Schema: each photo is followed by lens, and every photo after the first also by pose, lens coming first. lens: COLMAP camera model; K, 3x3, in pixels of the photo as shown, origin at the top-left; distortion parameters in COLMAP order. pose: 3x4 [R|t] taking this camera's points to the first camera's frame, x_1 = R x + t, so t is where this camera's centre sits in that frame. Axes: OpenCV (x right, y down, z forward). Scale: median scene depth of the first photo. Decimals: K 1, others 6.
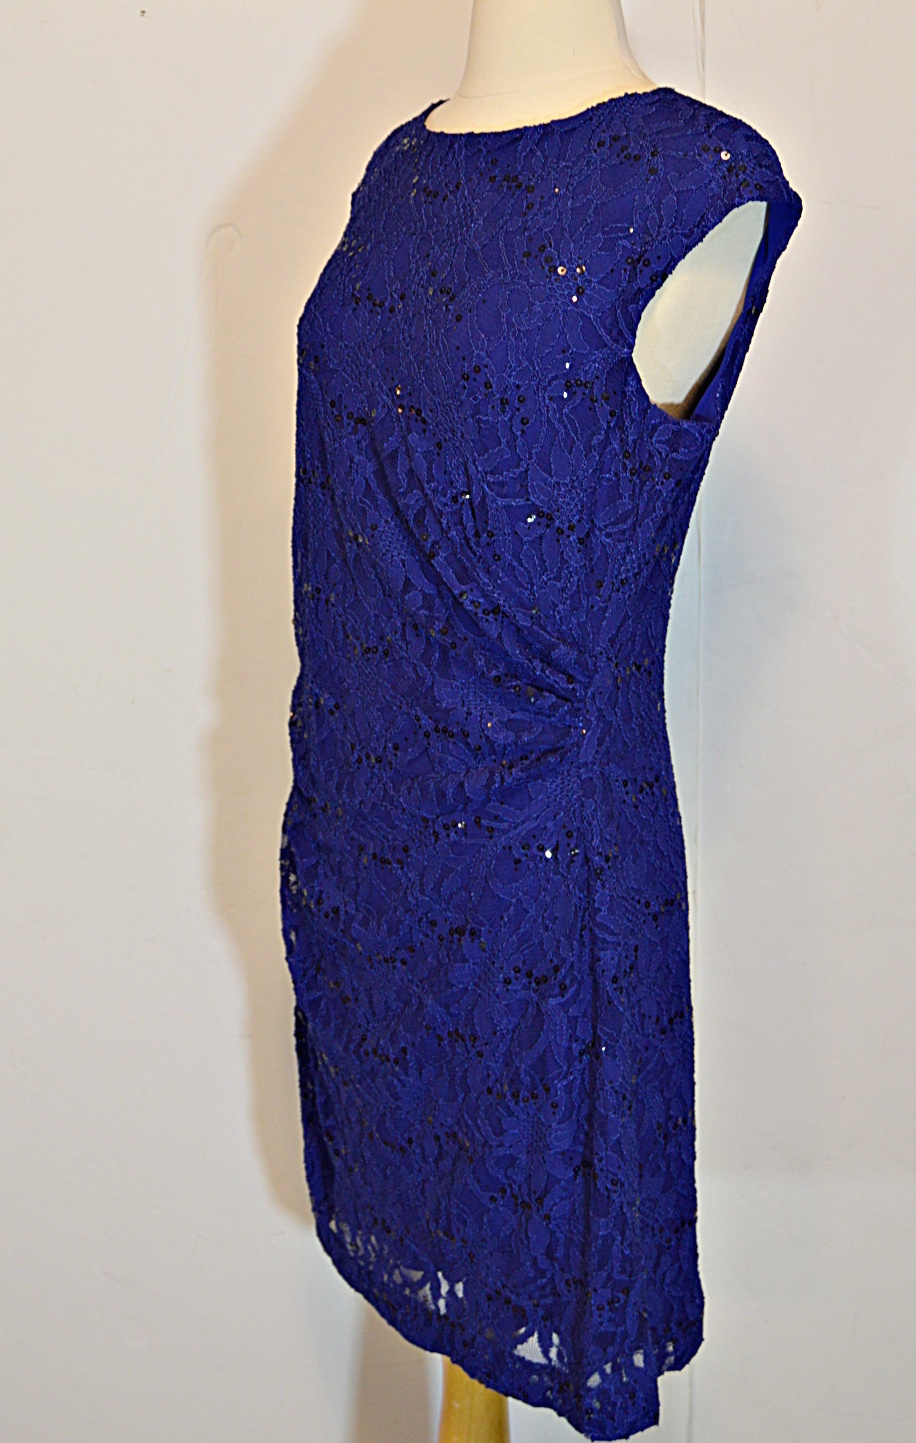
lens RADIAL K [[2600.7, 0, 455.6], [0, 2600.7, 718.4], [0, 0, 1]] dist [-0.218328, 0.000000]
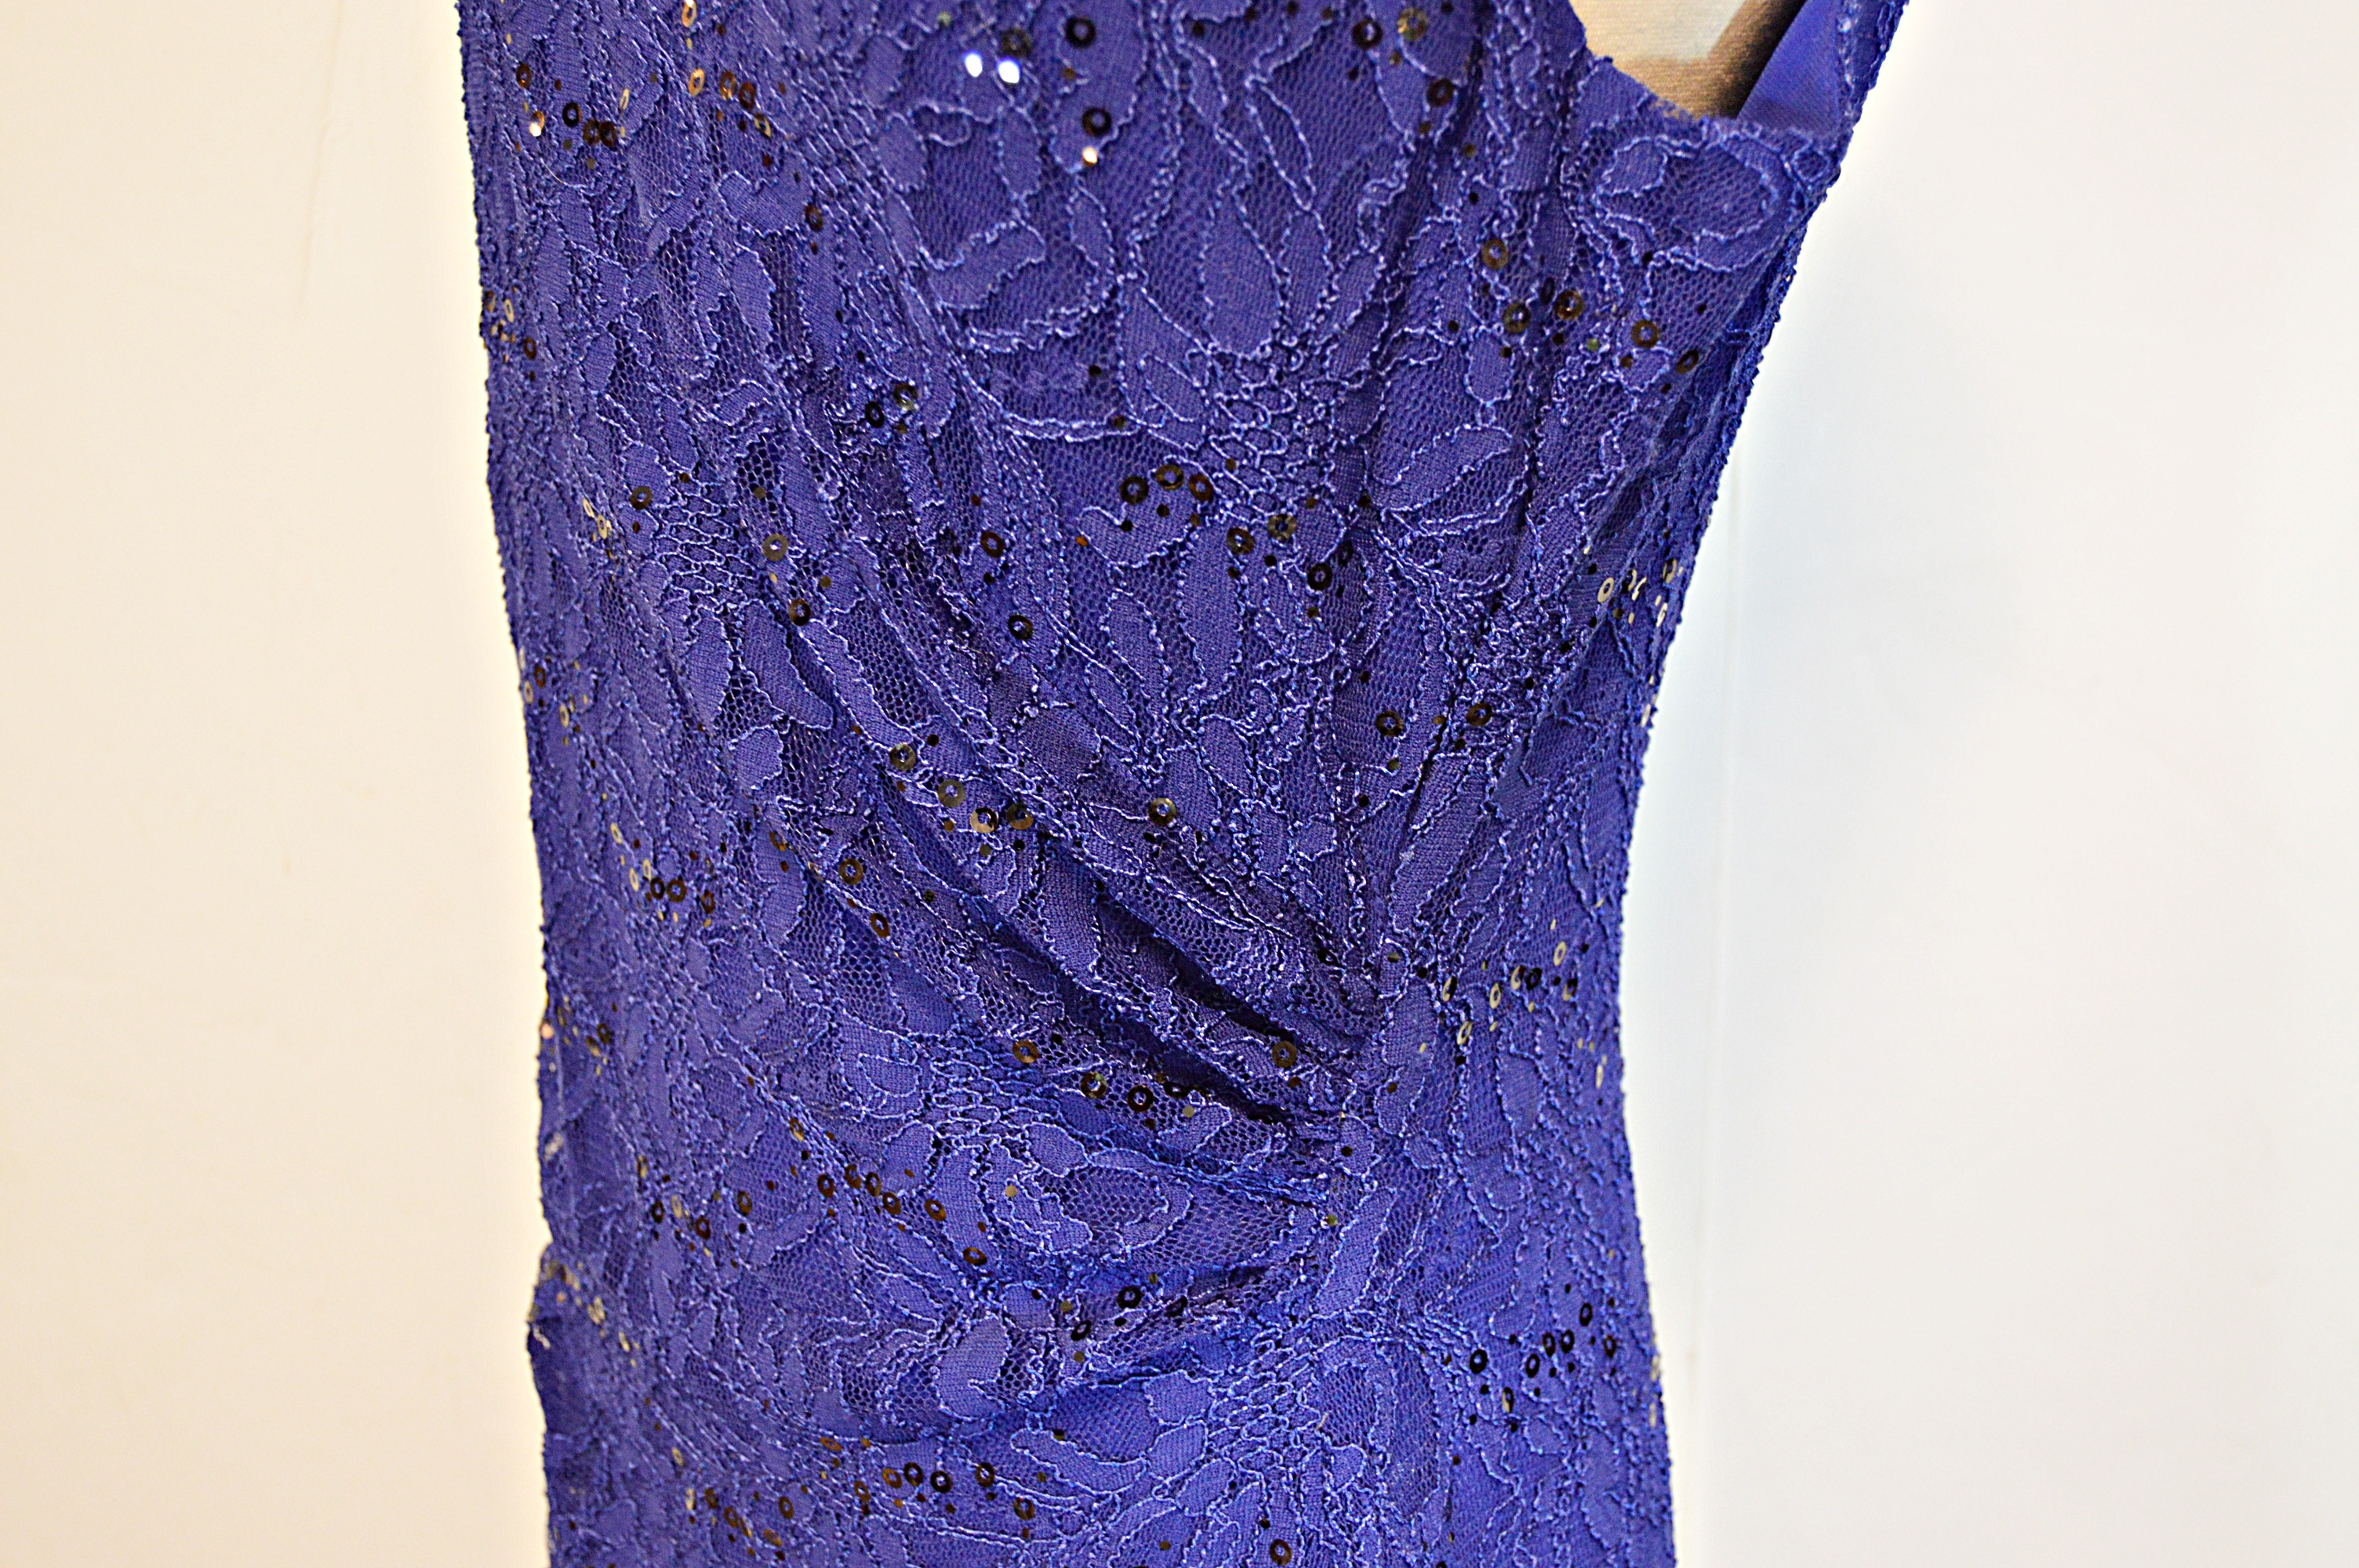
lens RADIAL K [[2882.8, 0, 1189.7], [0, 2882.8, 802.6], [0, 0, 1]] dist [-0.023022, 0.000000]
pose [[0.997095, 0.017473, -0.074135, 0.056926], [-0.010666, 0.995772, 0.091235, -0.071071], [0.075415, -0.090180, 0.993066, 0.689592]]
